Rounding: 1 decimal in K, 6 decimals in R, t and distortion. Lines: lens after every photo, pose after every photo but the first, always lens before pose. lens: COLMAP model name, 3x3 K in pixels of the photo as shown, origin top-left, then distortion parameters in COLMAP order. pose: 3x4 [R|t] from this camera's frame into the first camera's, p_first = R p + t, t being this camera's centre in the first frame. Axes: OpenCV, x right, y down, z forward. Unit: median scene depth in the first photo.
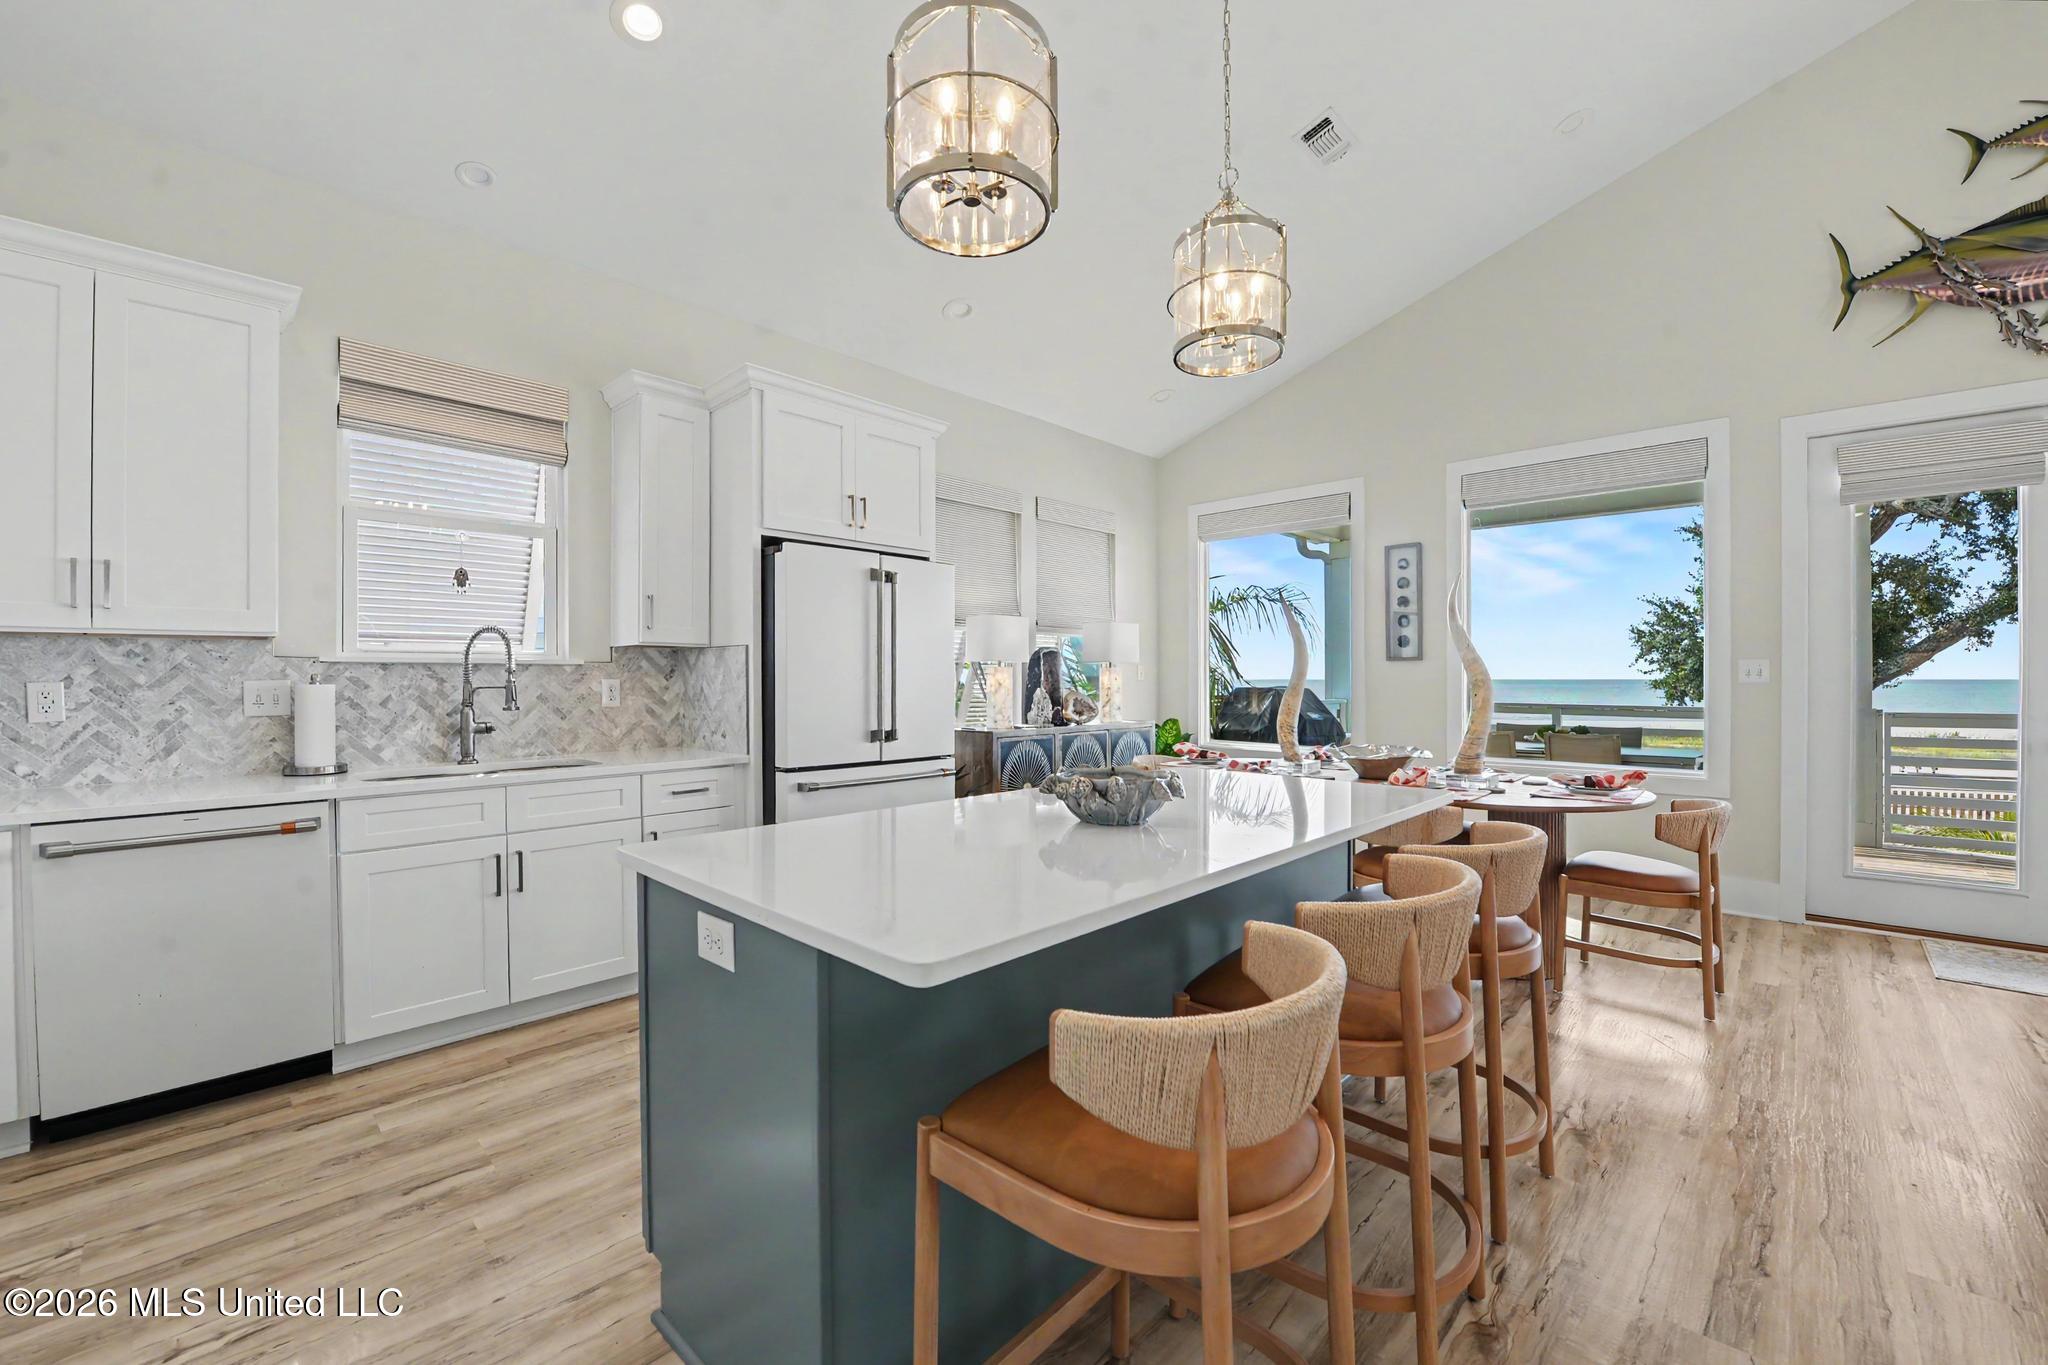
lens RADIAL K [[831.0, 0, 1025.0], [0, 831.0, 682.1], [0, 0, 1]] dist [-0.017906, 0.000131]
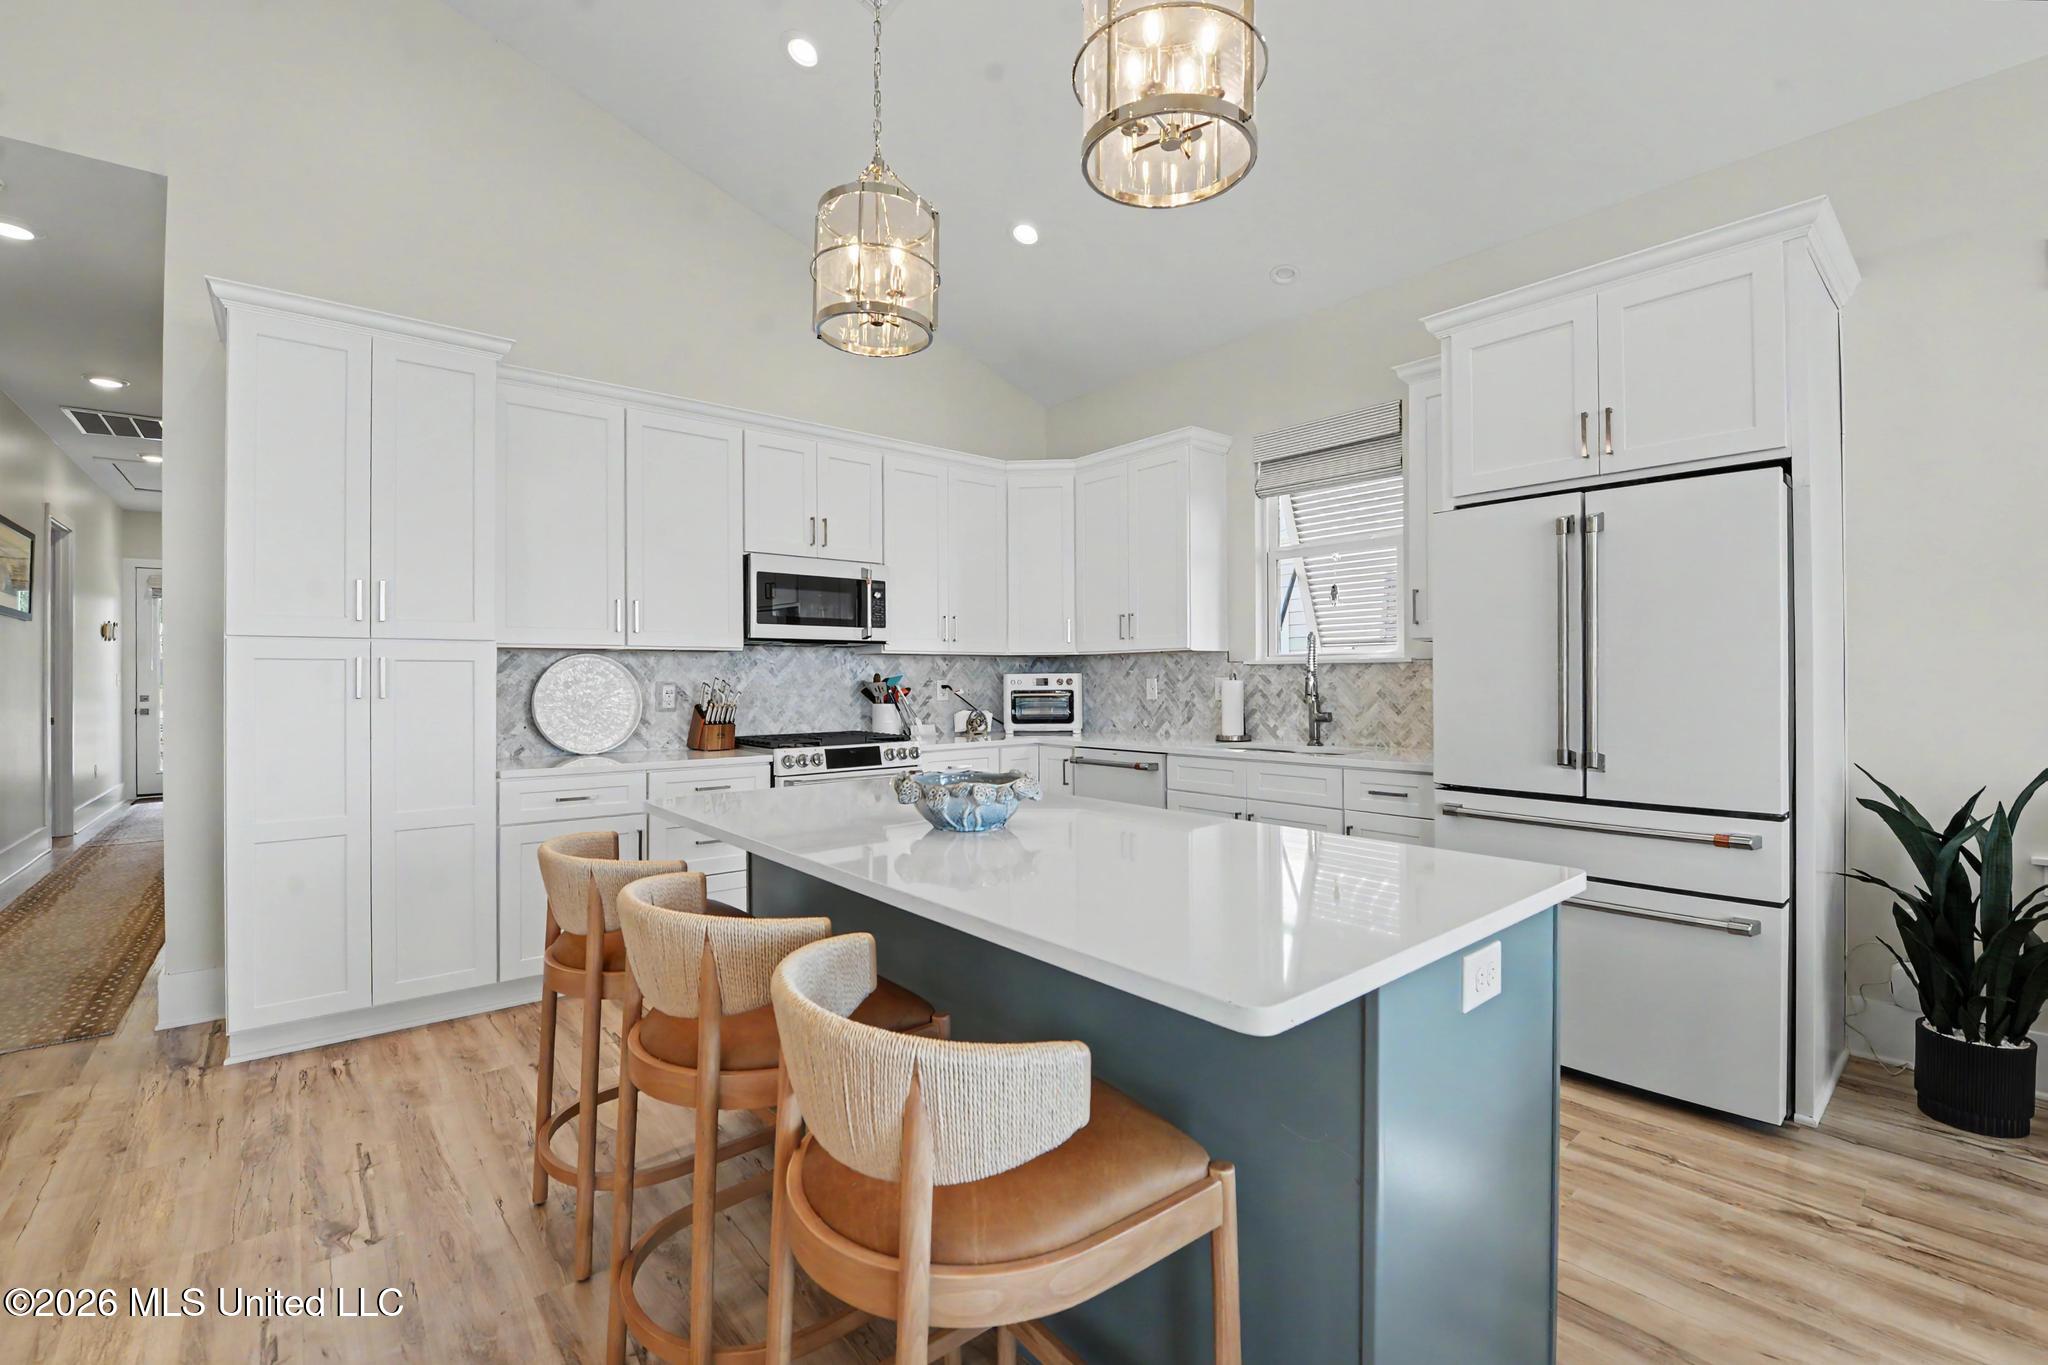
lens RADIAL K [[870.9, 0, 1007.3], [0, 870.9, 671.5], [0, 0, 1]] dist [-0.014336, -0.002312]
pose [[-0.119367, -0.004456, -0.992840, 0.391442], [-0.000706, 0.999990, -0.004403, -0.002974], [0.992850, 0.000176, -0.119369, 0.413104]]
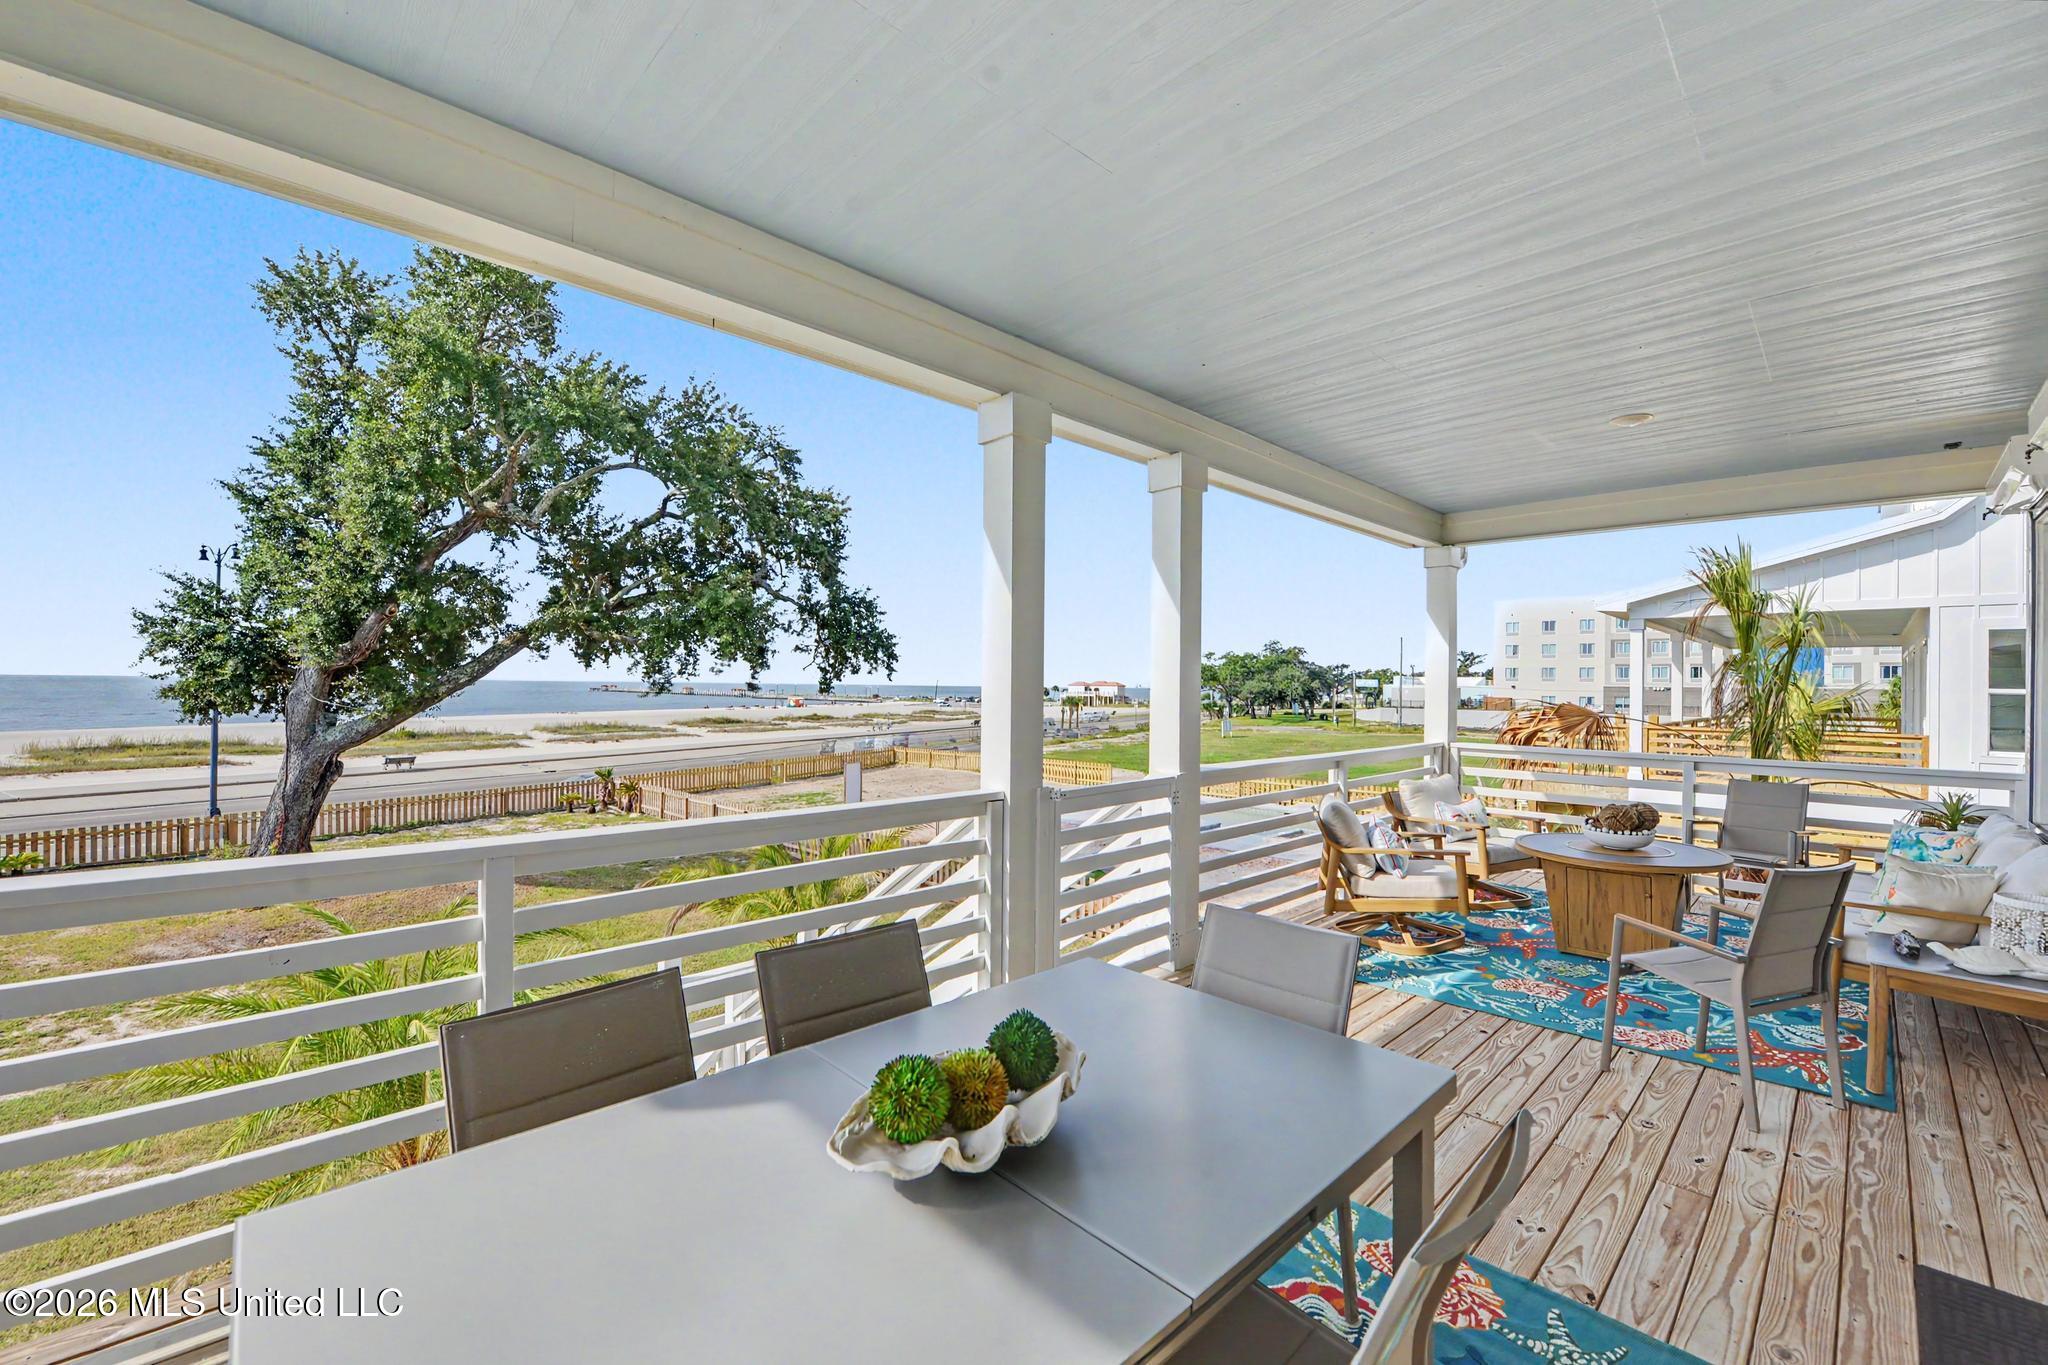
lens RADIAL K [[831.0, 0, 1027.4], [0, 831.0, 676.7], [0, 0, 1]] dist [-0.017906, 0.000131]
pose [[0.046867, 0.012028, 0.998829, 0.475962], [-0.008416, 0.999897, -0.011646, -0.047878], [-0.998866, -0.007860, 0.046963, 1.123807]]
